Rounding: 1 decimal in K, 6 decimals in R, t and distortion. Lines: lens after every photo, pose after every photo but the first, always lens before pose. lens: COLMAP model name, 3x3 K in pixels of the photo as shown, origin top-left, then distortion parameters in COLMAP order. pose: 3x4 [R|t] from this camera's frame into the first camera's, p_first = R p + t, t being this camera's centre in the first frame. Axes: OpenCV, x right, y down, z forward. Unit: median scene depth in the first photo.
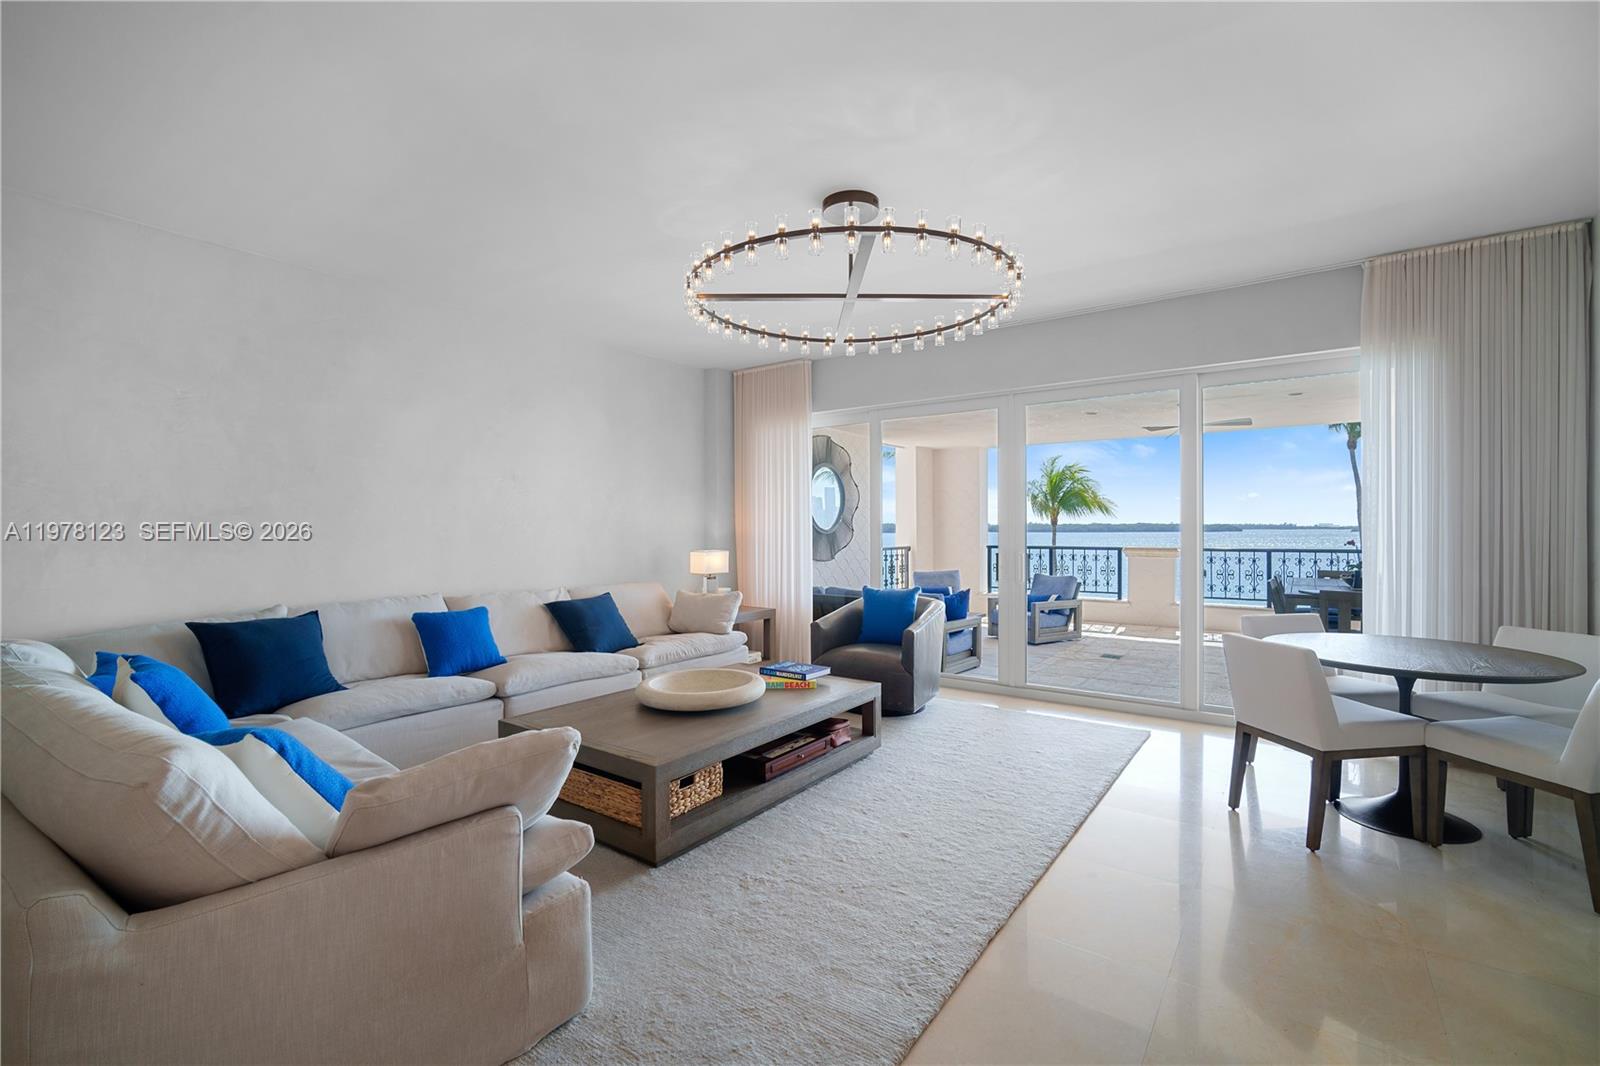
lens RADIAL K [[704.9, 0, 803.3], [0, 704.9, 533.0], [0, 0, 1]] dist [0.001034, 0.000533]
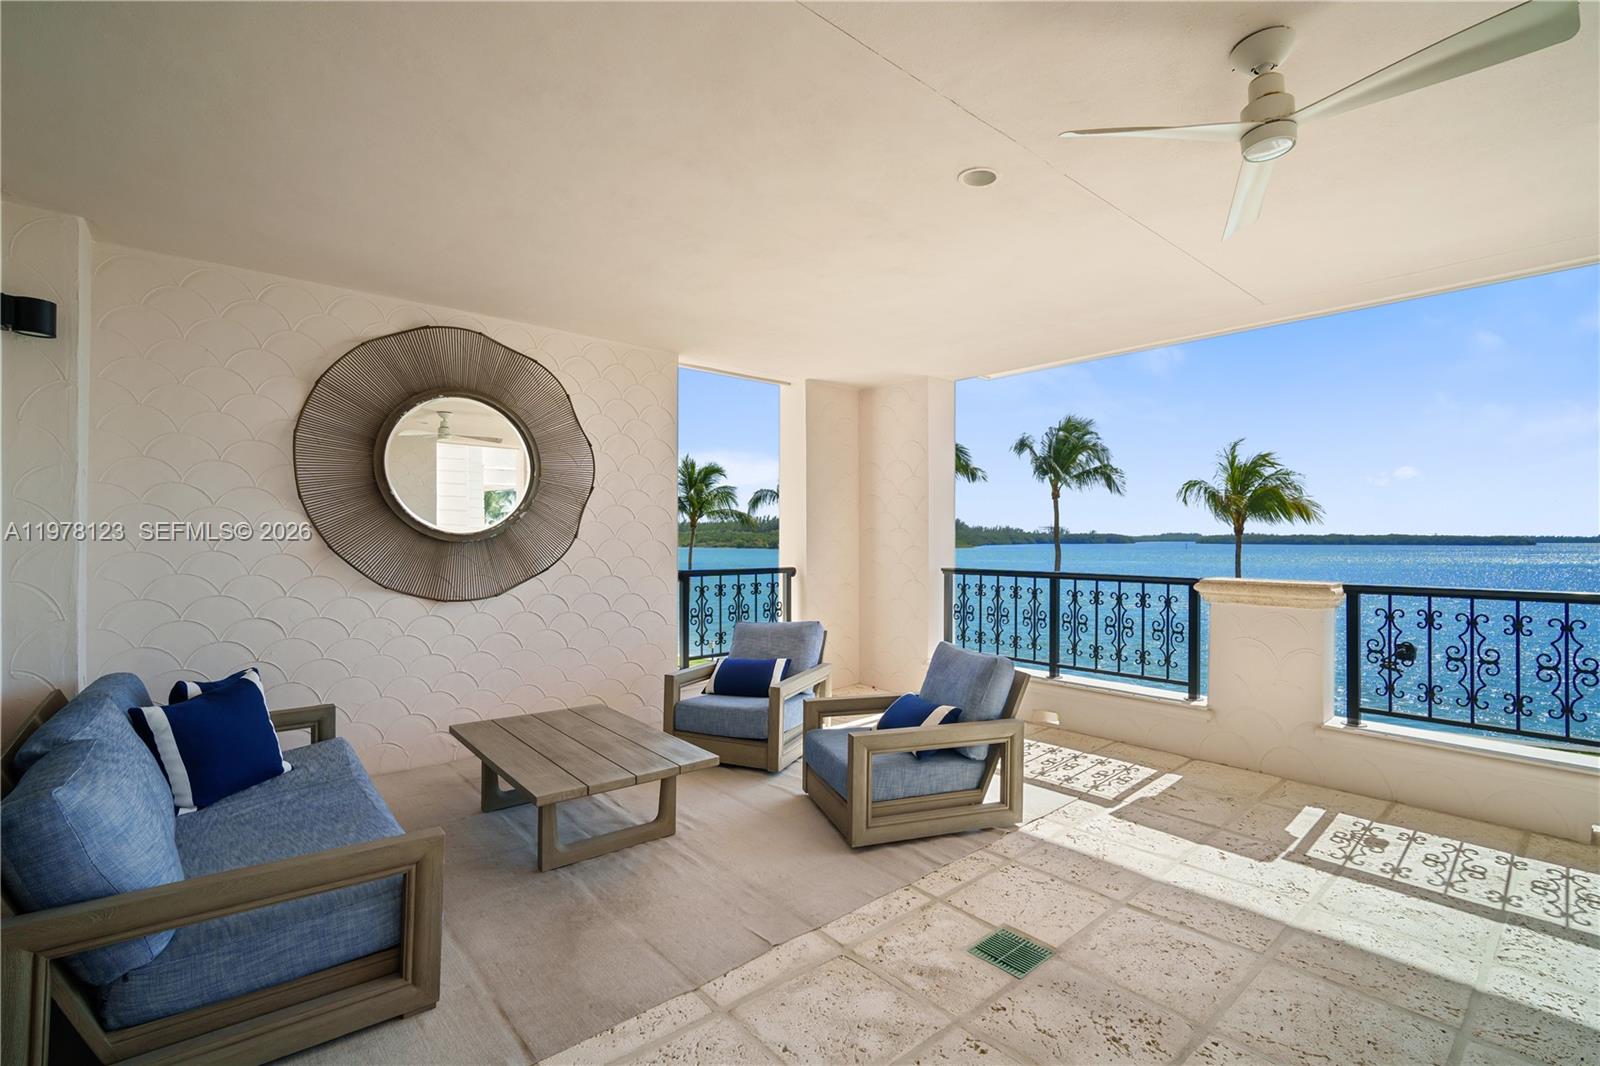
lens RADIAL K [[732.7, 0, 822.2], [0, 732.7, 533.1], [0, 0, 1]] dist [-0.001962, 0.000290]
pose [[0.976918, 0.003483, -0.213586, 0.315395], [-0.006309, 0.999901, -0.012554, -0.000684], [0.213522, 0.013612, 0.976844, 0.501247]]
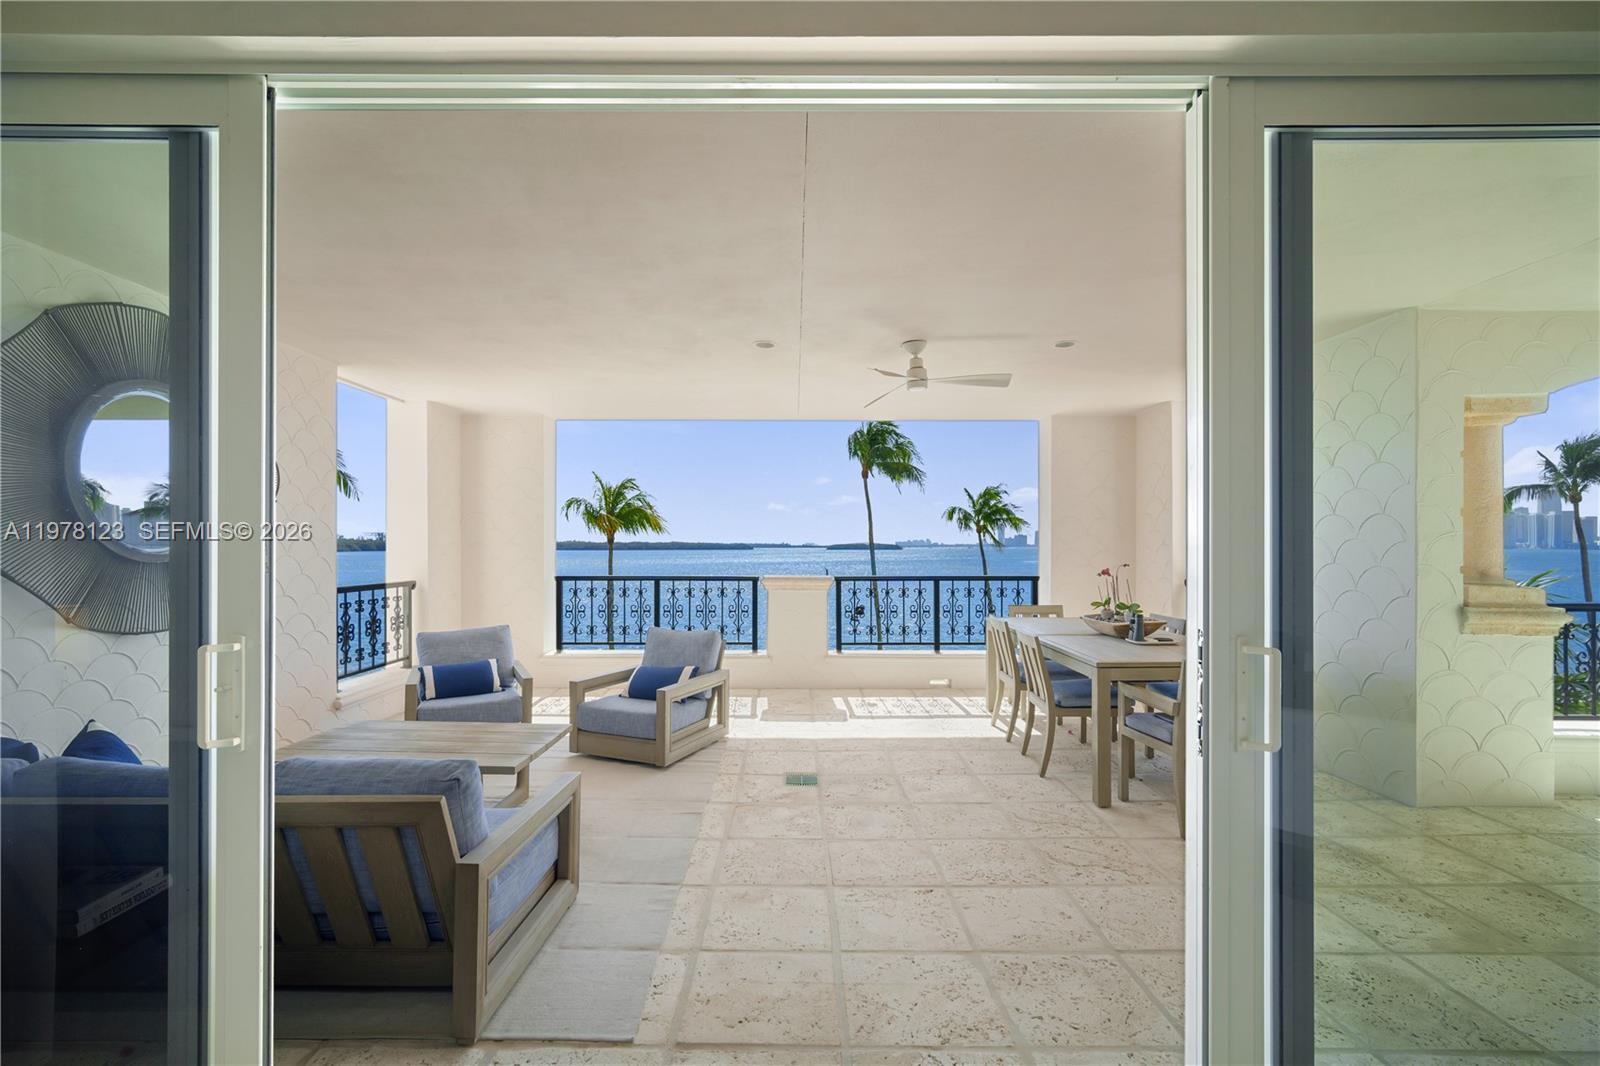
lens RADIAL K [[704.9, 0, 803.3], [0, 704.9, 533.0], [0, 0, 1]] dist [0.001034, 0.000533]
pose [[0.810038, 0.014012, 0.586209, 0.080172], [0.000728, 0.999690, -0.024901, -0.005184], [-0.586376, 0.020598, 0.809777, 0.404707]]
